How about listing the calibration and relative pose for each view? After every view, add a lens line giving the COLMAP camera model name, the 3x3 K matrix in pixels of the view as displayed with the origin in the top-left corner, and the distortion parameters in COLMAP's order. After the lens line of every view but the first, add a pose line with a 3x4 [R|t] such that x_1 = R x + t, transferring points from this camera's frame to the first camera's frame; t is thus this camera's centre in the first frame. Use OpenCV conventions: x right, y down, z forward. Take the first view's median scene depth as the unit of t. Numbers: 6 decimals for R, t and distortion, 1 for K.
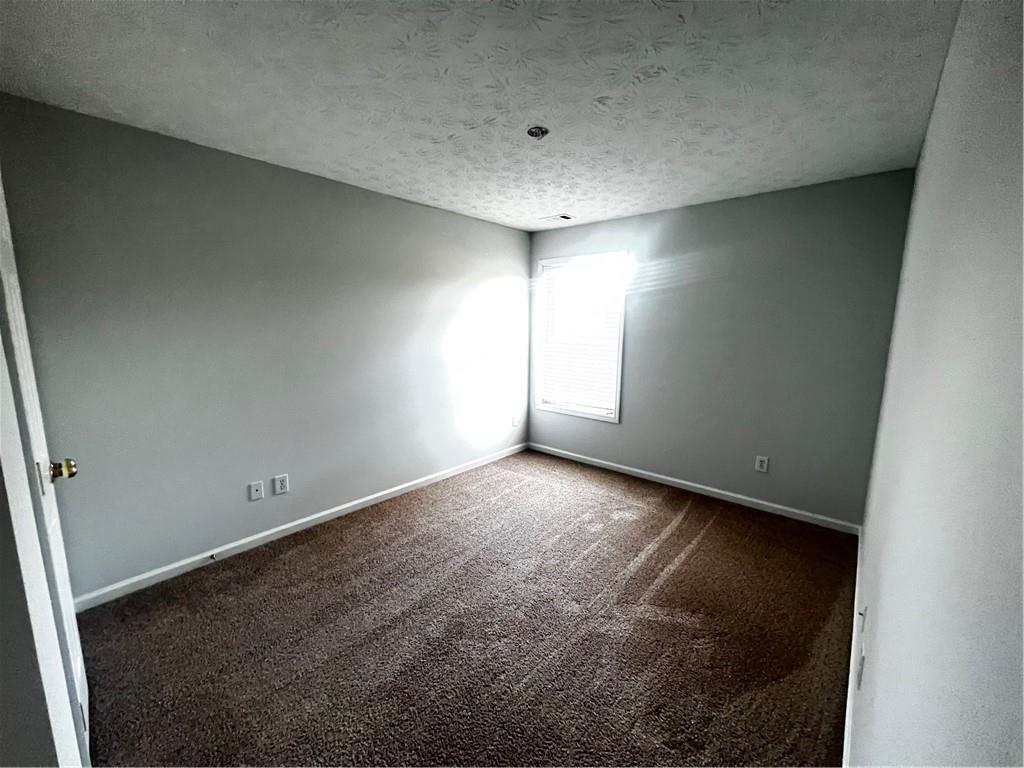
lens RADIAL K [[410.4, 0, 512.0], [0, 410.4, 384.0], [0, 0, 1]] dist [-0.004841, 0.000627]
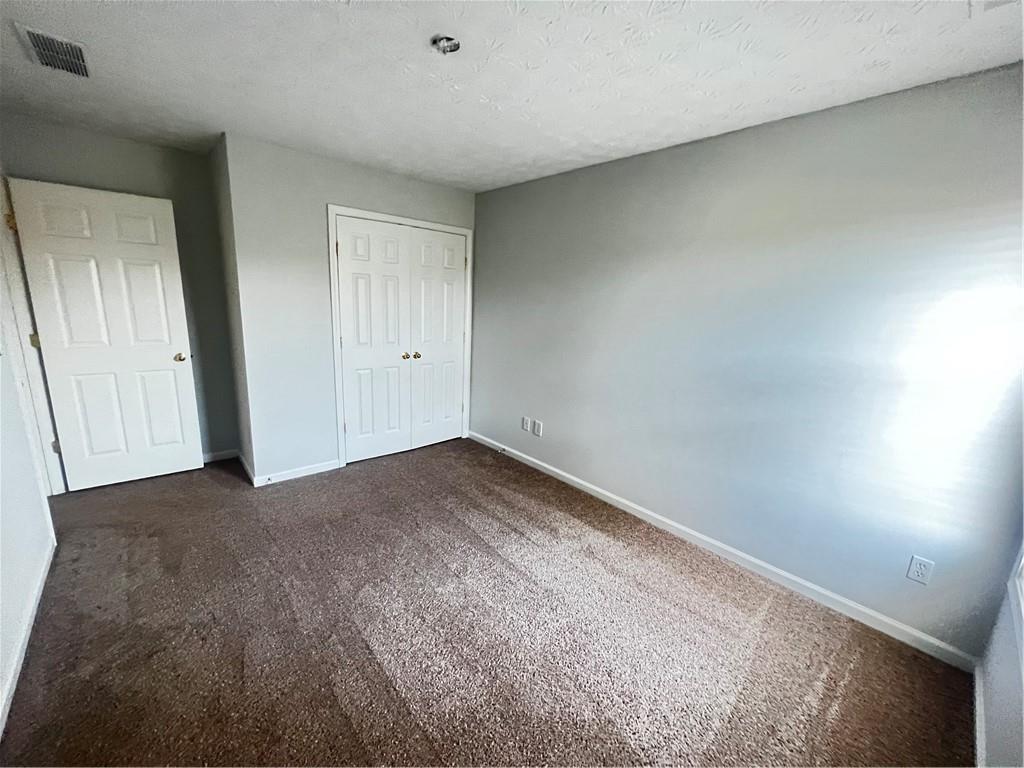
lens RADIAL K [[410.4, 0, 512.0], [0, 410.4, 384.0], [0, 0, 1]] dist [-0.004841, 0.000627]
pose [[-0.128654, 0.191541, -0.973016, 0.705818], [-0.198925, 0.956243, 0.214541, -0.156513], [0.971533, 0.221159, -0.084922, 1.029498]]
